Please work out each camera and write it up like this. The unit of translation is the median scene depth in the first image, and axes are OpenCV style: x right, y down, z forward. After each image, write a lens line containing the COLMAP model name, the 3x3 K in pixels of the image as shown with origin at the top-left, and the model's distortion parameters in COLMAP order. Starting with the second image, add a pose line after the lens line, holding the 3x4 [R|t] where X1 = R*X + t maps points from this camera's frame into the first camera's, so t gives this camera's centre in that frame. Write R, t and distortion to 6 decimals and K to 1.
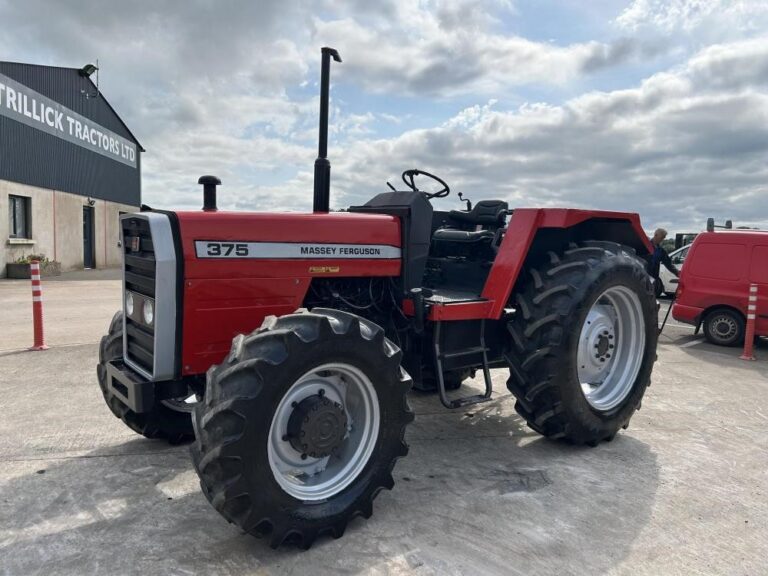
lens RADIAL K [[577.3, 0, 385.4], [0, 577.3, 283.8], [0, 0, 1]] dist [0.051132, -0.052230]
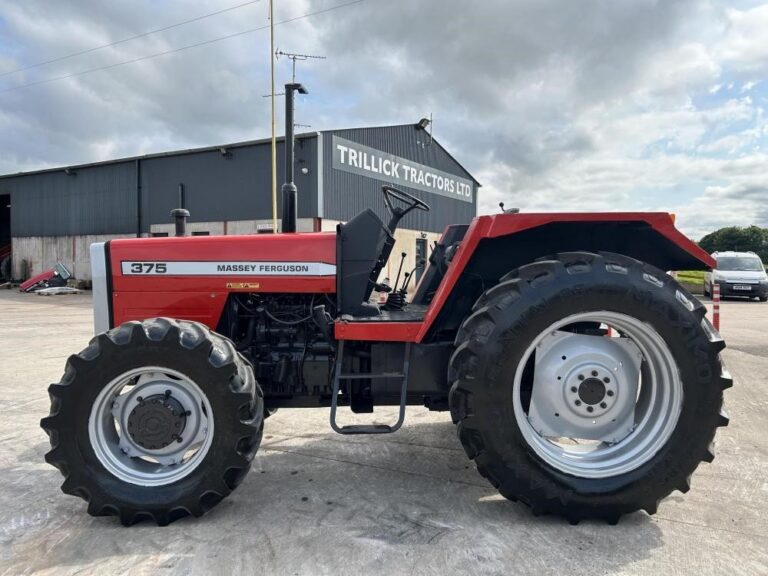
lens RADIAL K [[577.3, 0, 378.1], [0, 577.3, 277.2], [0, 0, 1]] dist [0.051132, -0.052230]
pose [[0.791870, -0.008296, -0.610634, 0.684892], [-0.027699, 0.998391, -0.049485, 0.006215], [0.610062, 0.056100, 0.790365, 0.257101]]
